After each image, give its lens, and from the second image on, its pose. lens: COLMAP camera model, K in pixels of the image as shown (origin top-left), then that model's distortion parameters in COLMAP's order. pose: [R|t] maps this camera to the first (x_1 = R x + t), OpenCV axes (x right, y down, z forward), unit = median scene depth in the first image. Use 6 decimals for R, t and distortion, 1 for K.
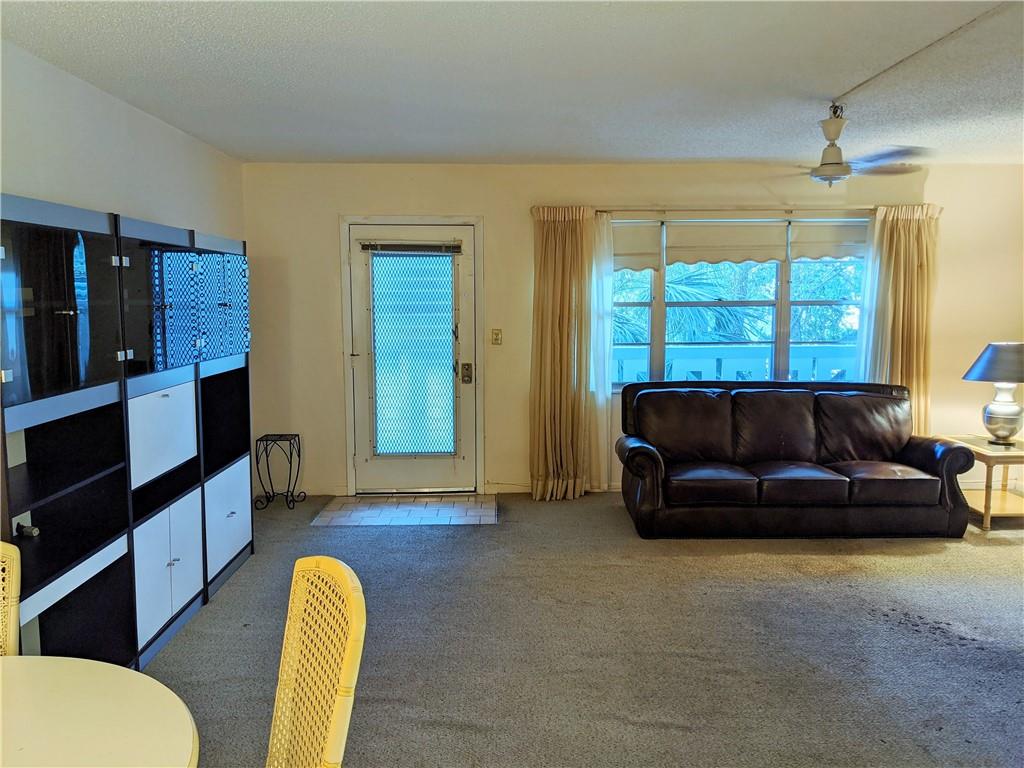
lens RADIAL K [[817.7, 0, 512.1], [0, 817.7, 383.8], [0, 0, 1]] dist [0.047761, -0.056260]
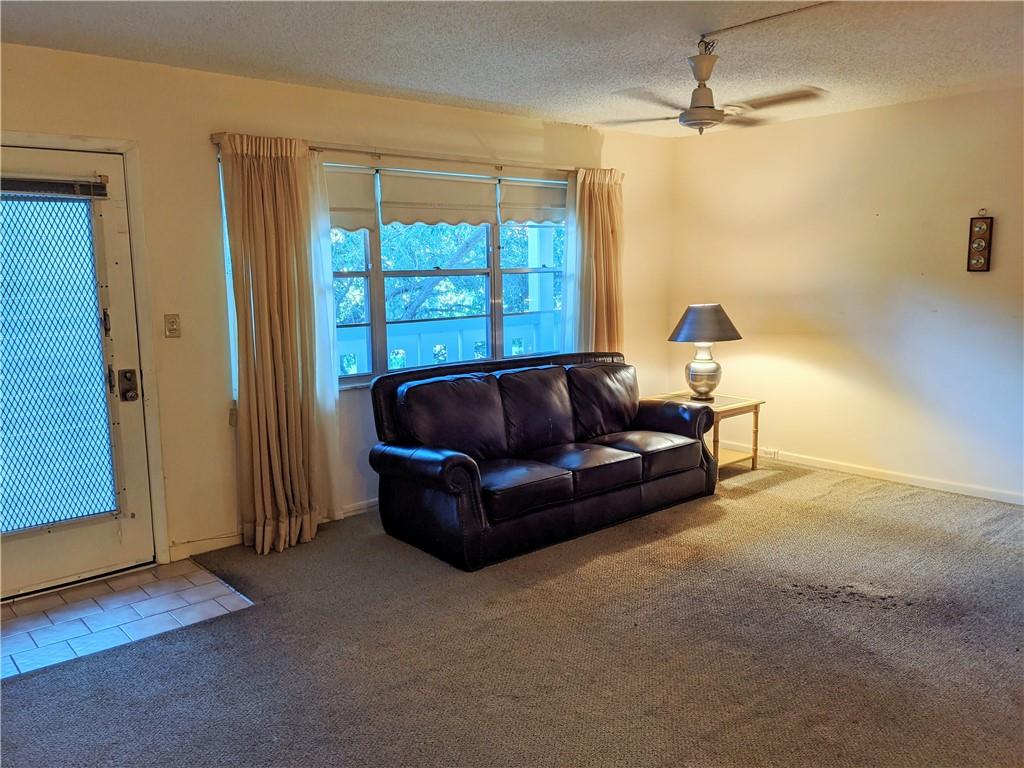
lens RADIAL K [[817.7, 0, 511.4], [0, 817.7, 378.5], [0, 0, 1]] dist [0.047761, -0.056260]
pose [[0.759398, -0.098610, 0.643110, -0.261054], [0.082706, 0.995060, 0.054914, -0.030990], [-0.645348, 0.011487, 0.763803, 0.329626]]
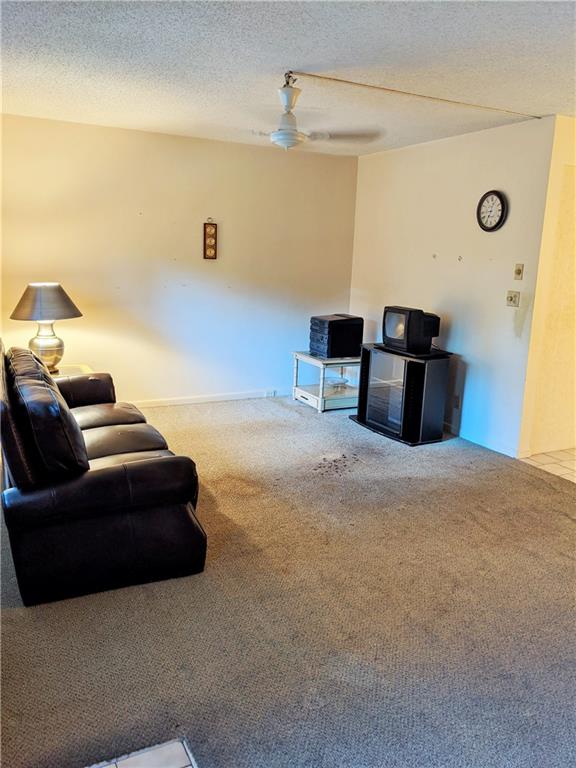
lens RADIAL K [[613.3, 0, 295.3], [0, 613.3, 382.0], [0, 0, 1]] dist [0.047761, -0.056260]
pose [[-0.448277, -0.194901, 0.872388, -0.299603], [0.067882, 0.965700, 0.250629, -0.102260], [-0.891314, 0.171571, -0.419671, 1.002019]]
